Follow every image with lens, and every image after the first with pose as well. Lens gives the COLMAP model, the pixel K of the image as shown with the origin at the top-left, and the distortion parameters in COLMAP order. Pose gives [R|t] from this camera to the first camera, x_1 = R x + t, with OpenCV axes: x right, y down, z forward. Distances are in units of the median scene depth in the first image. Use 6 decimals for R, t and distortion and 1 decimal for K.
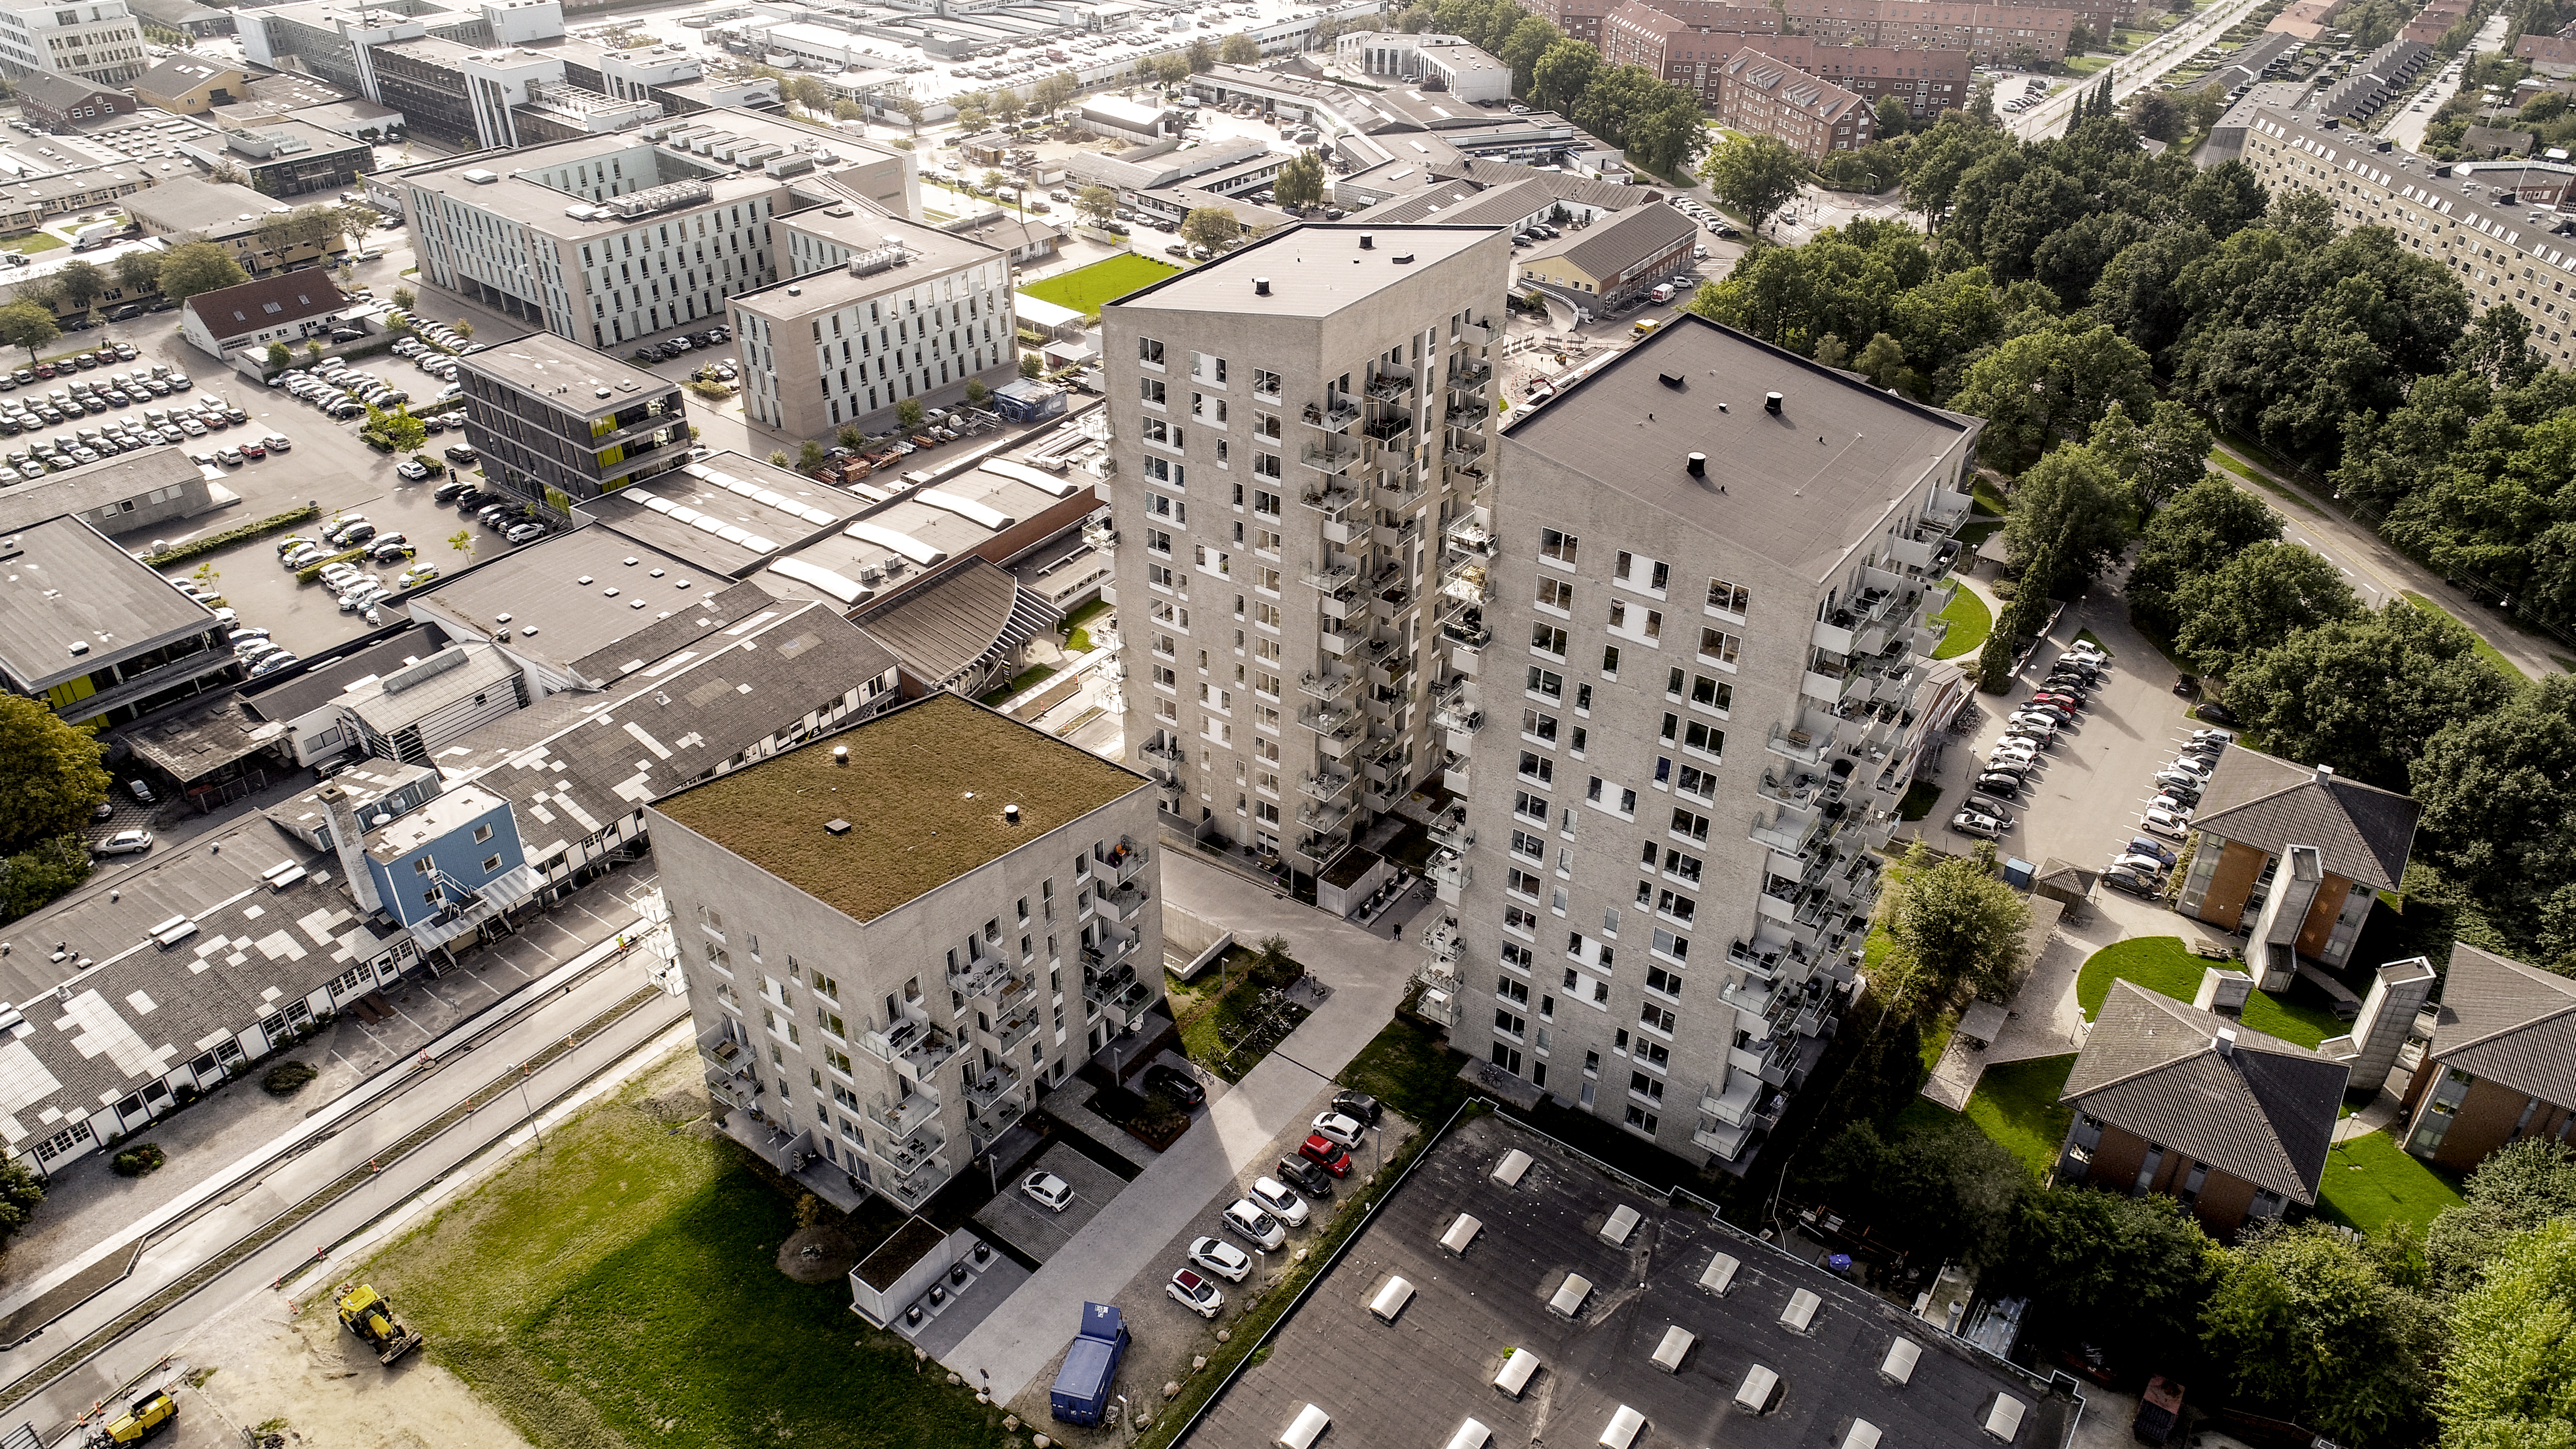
lens RADIAL K [[1711.3, 0, 1288.0], [0, 1711.3, 724.5], [0, 0, 1]] dist [-0.005122, 0.001612]
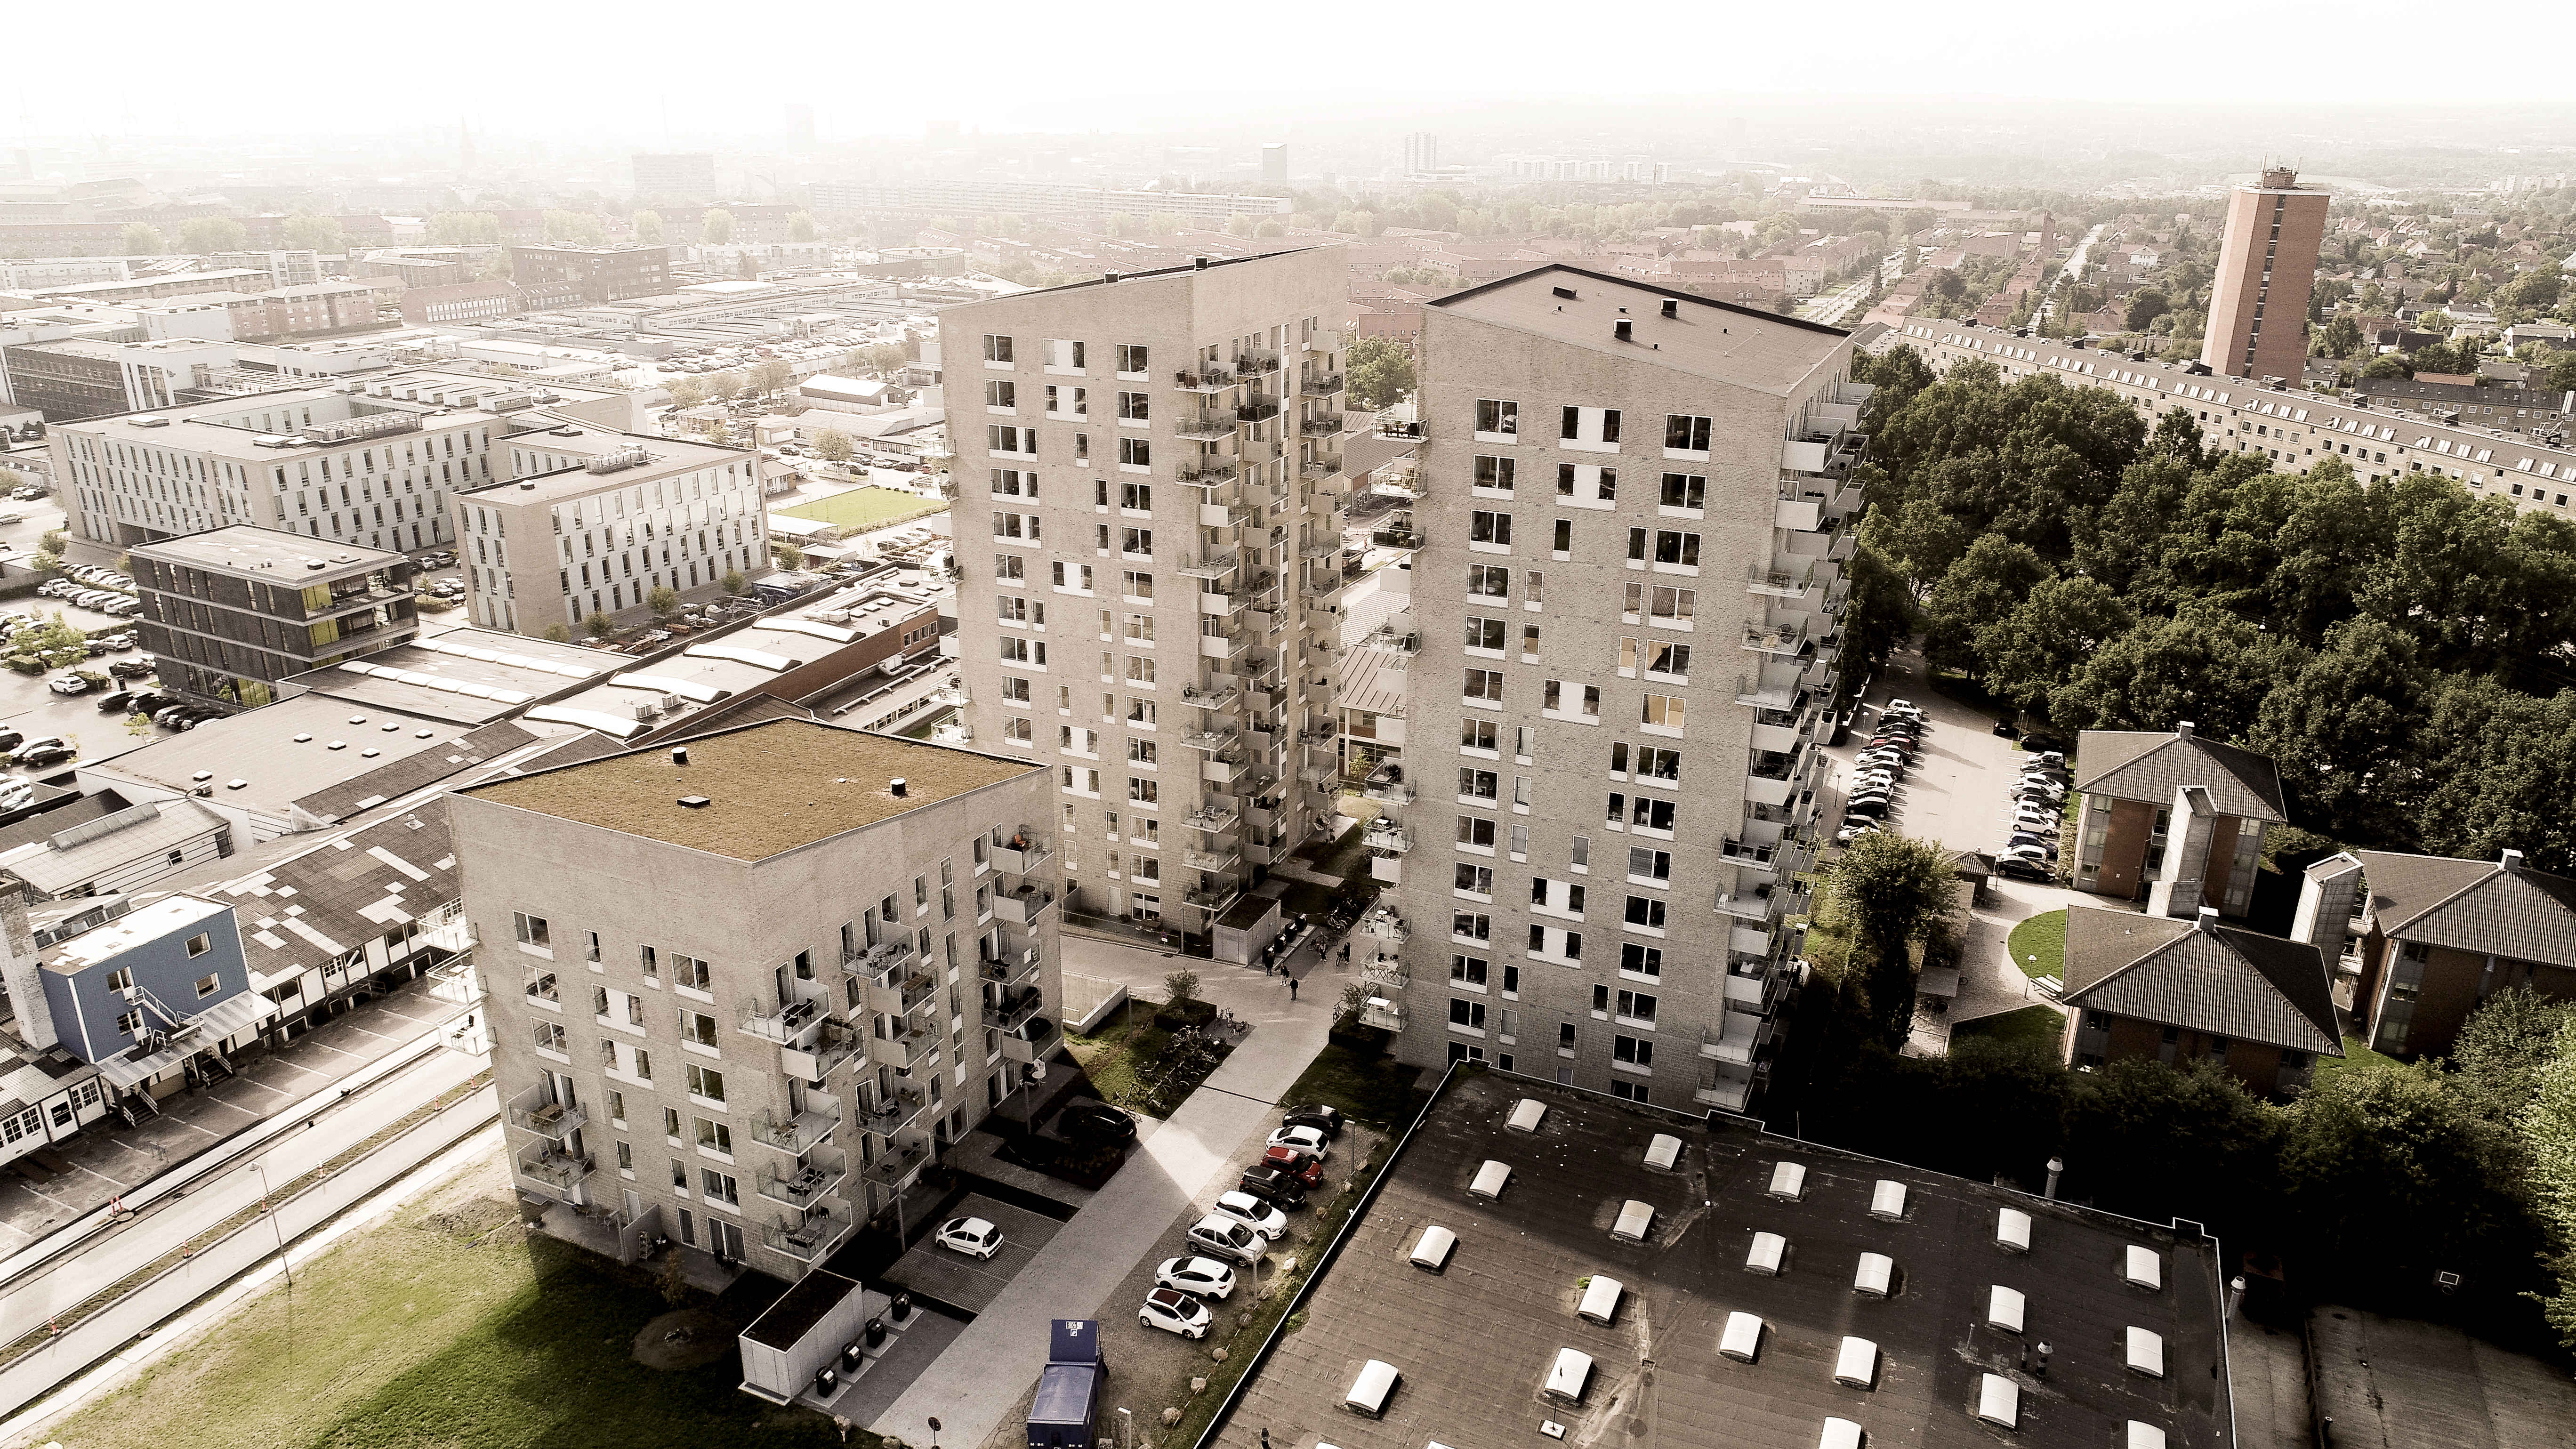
lens RADIAL K [[1711.3, 0, 1288.0], [0, 1711.3, 724.5], [0, 0, 1]] dist [-0.005122, 0.001612]
pose [[0.981091, -0.067801, 0.181282, -0.107803], [0.104860, 0.973460, -0.203419, 0.189545], [-0.162679, 0.218582, 0.962163, 0.117954]]
